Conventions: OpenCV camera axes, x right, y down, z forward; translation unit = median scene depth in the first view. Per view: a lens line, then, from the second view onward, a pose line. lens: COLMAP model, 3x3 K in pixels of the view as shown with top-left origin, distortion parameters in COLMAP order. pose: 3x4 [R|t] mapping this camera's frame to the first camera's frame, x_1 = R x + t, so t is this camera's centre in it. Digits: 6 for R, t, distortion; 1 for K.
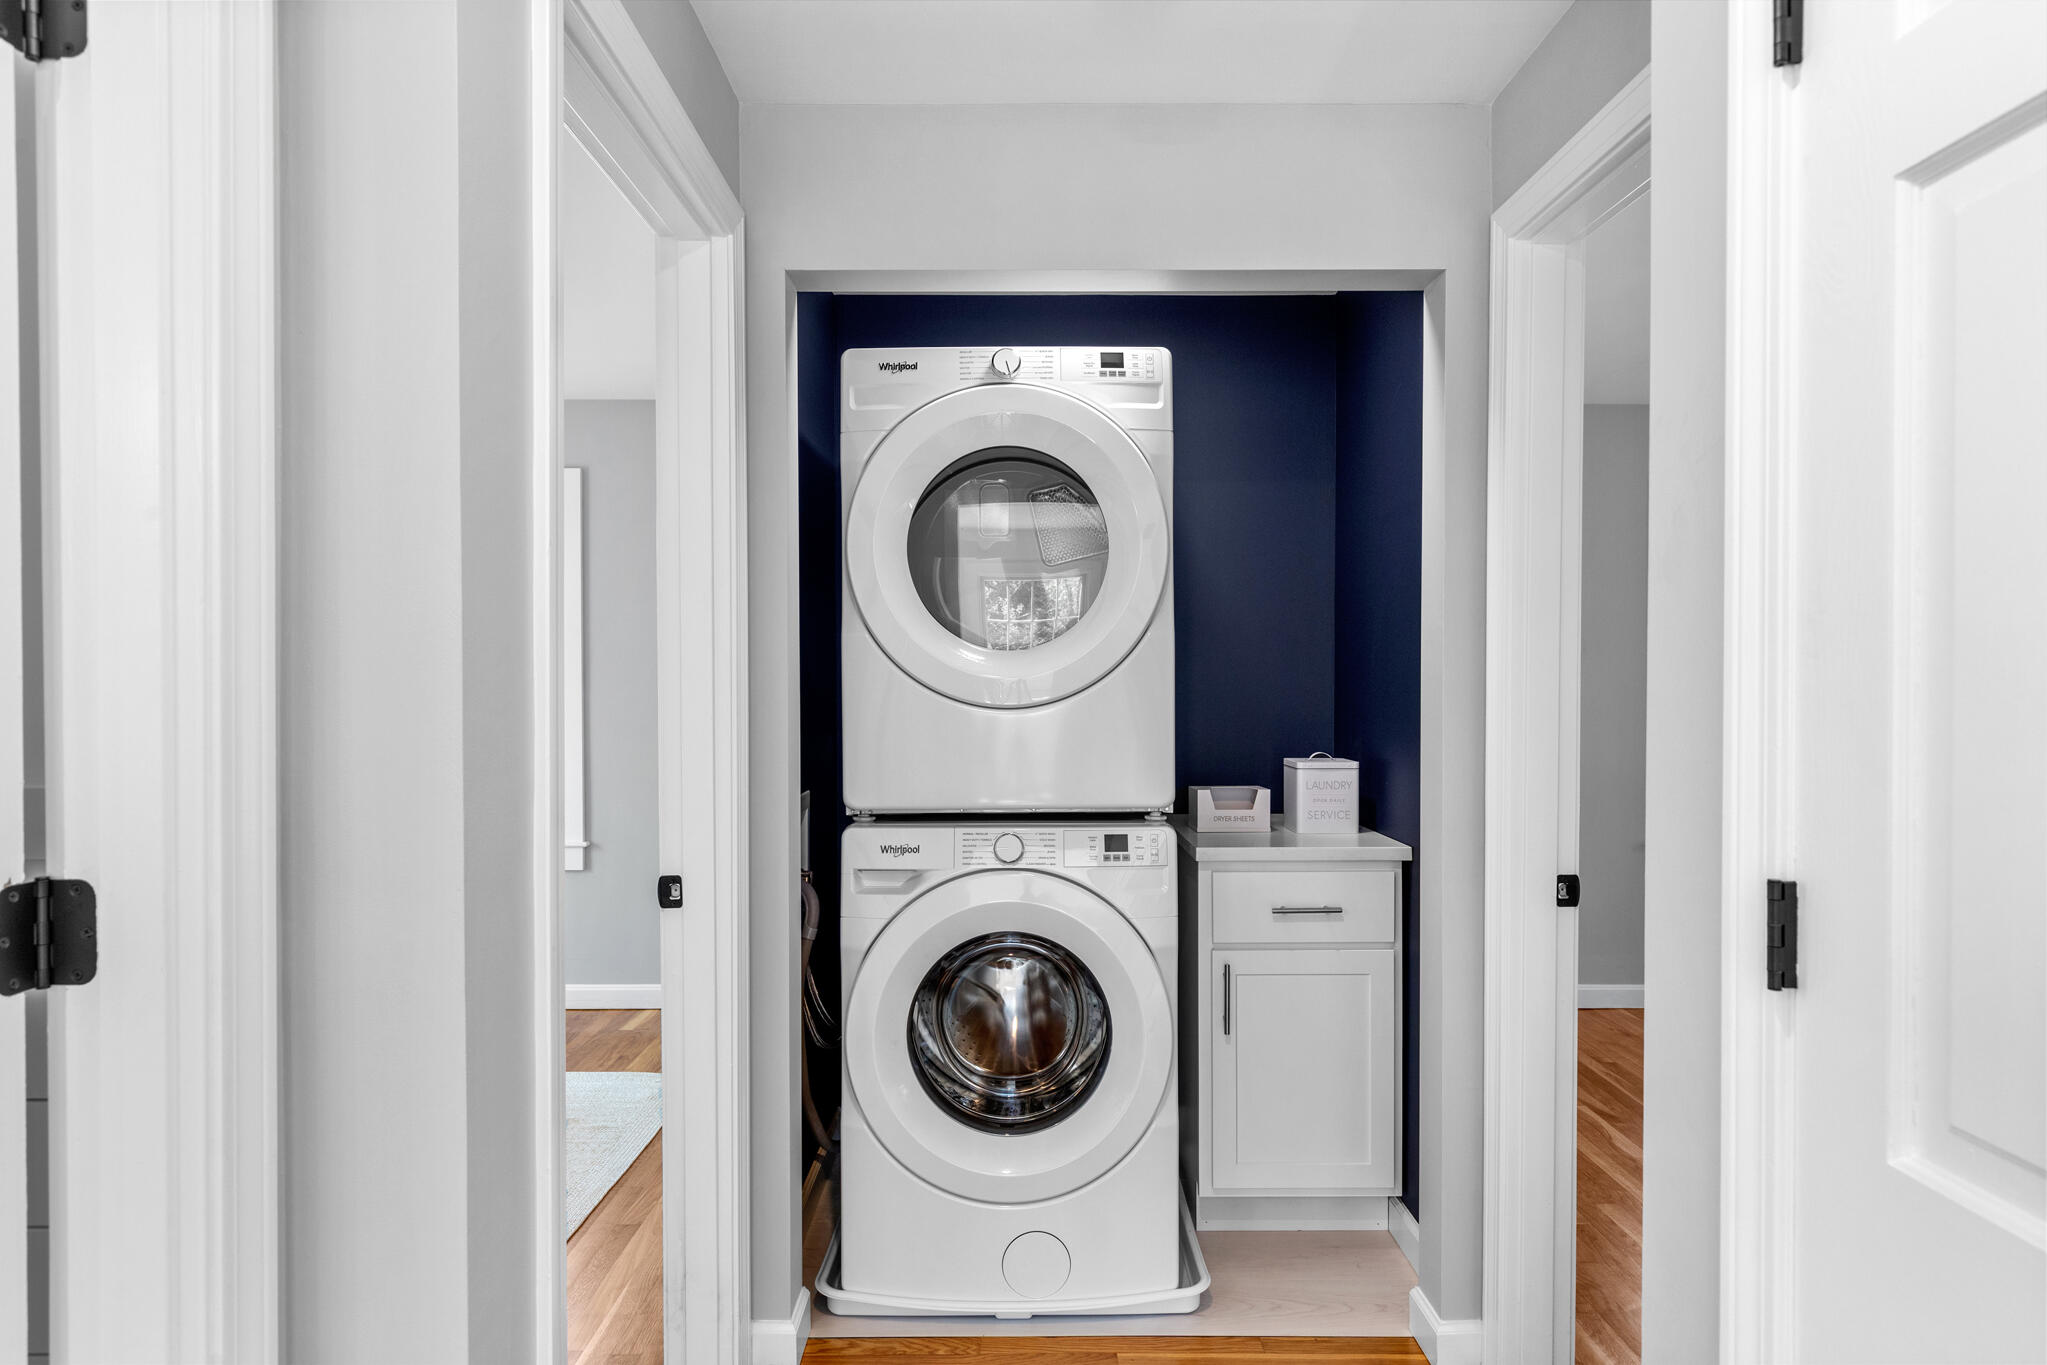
lens RADIAL K [[1231.5, 0, 1023.2], [0, 1231.5, 681.8], [0, 0, 1]] dist [0.002105, 0.000025]
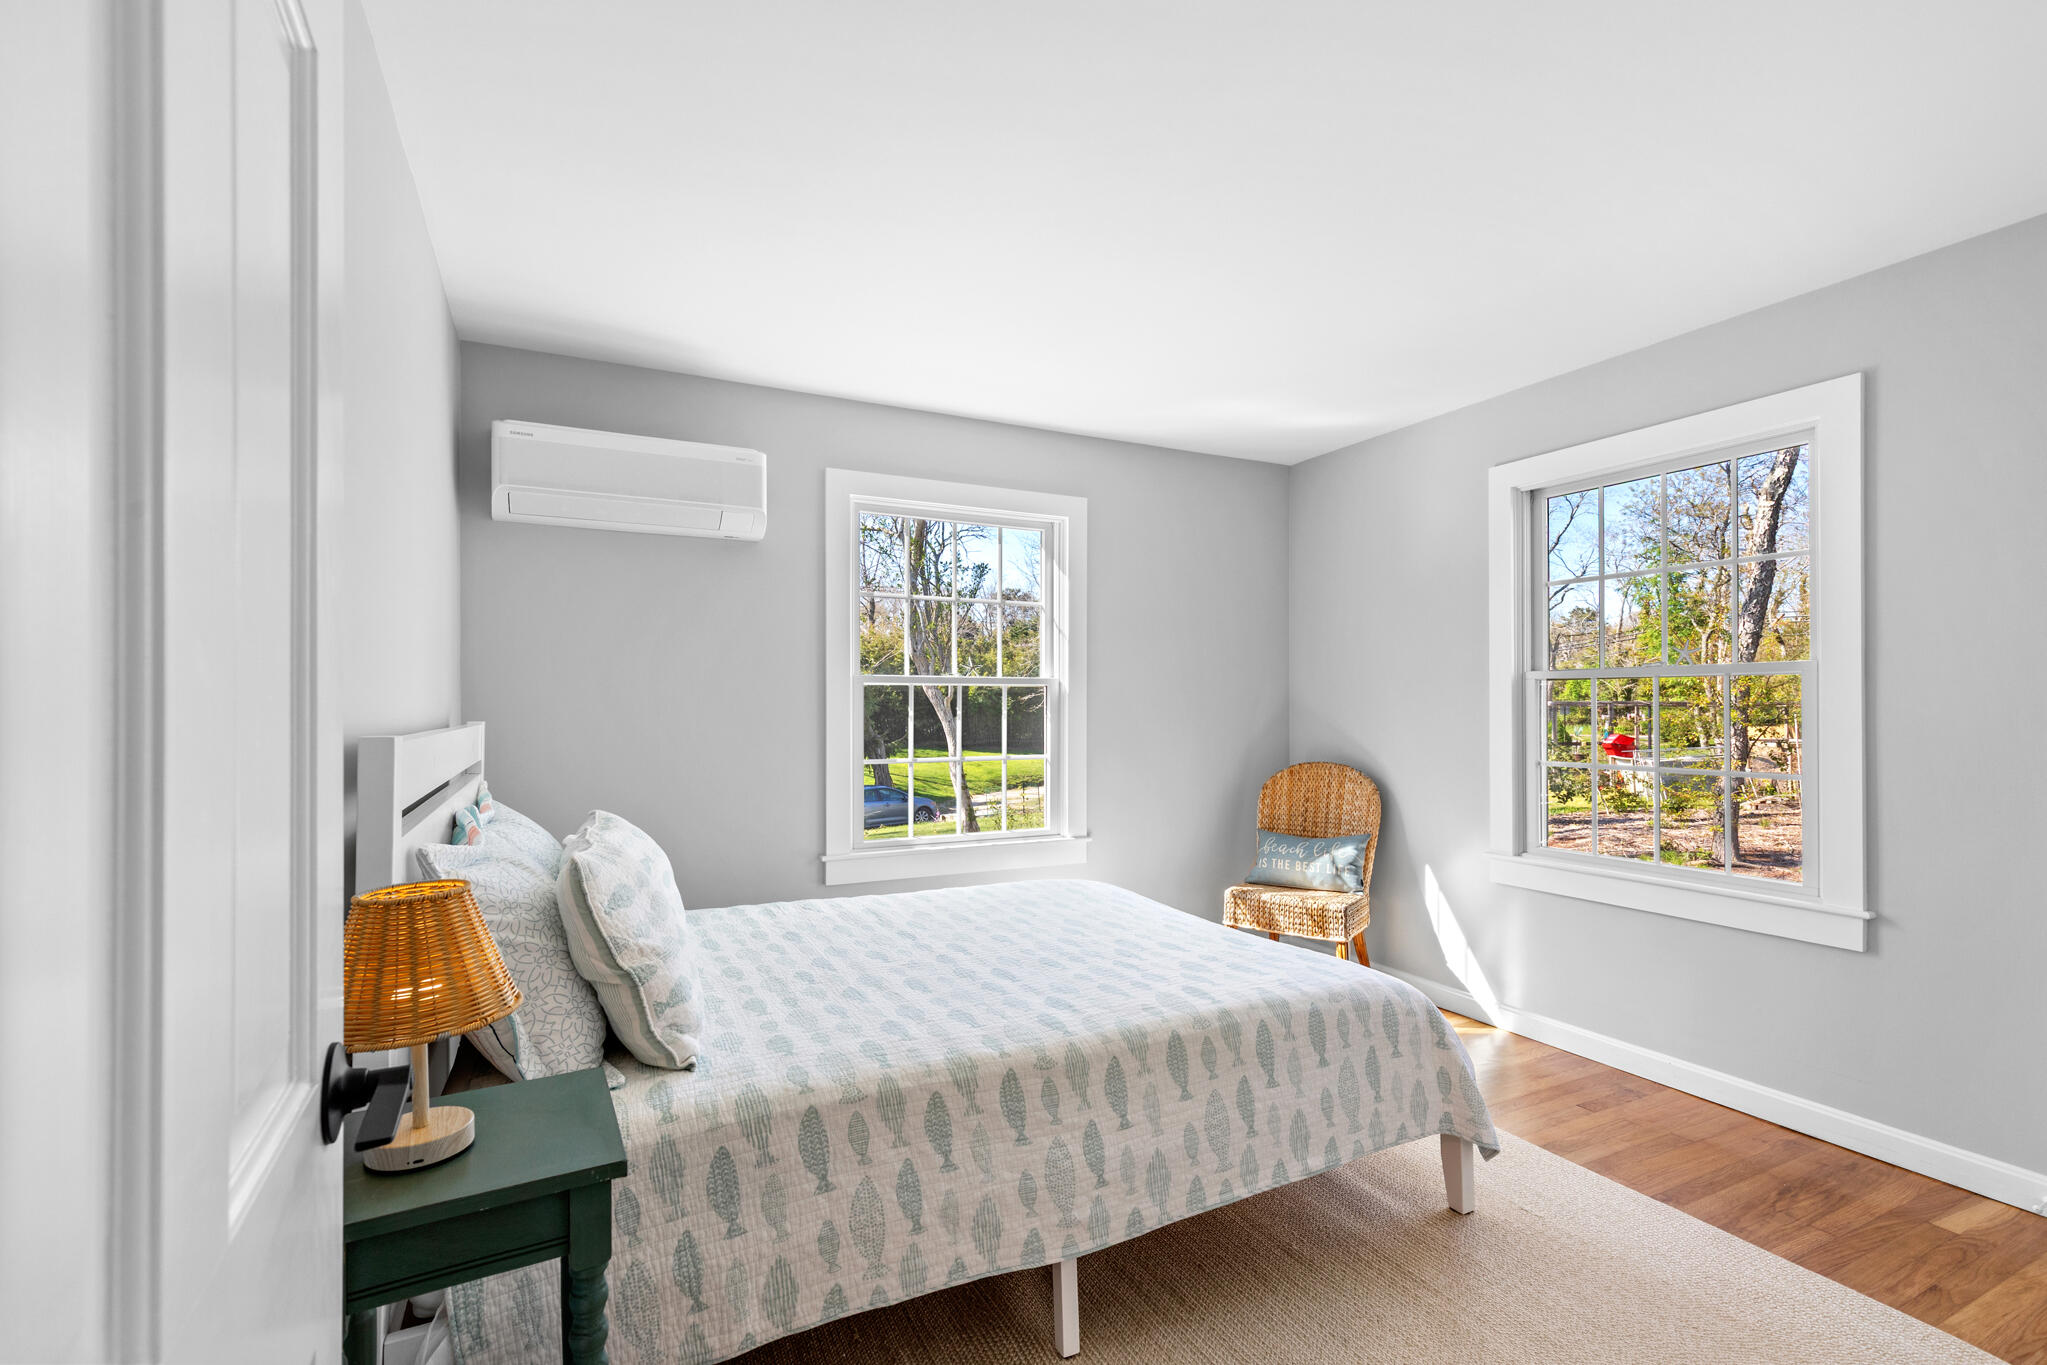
lens RADIAL K [[930.0, 0, 1023.4], [0, 930.0, 687.4], [0, 0, 1]] dist [0.007076, -0.001019]
pose [[0.454533, -0.000952, -0.890729, -0.103867], [-0.005501, 0.999977, -0.003876, 0.008741], [0.890713, 0.006661, 0.454517, 0.340192]]
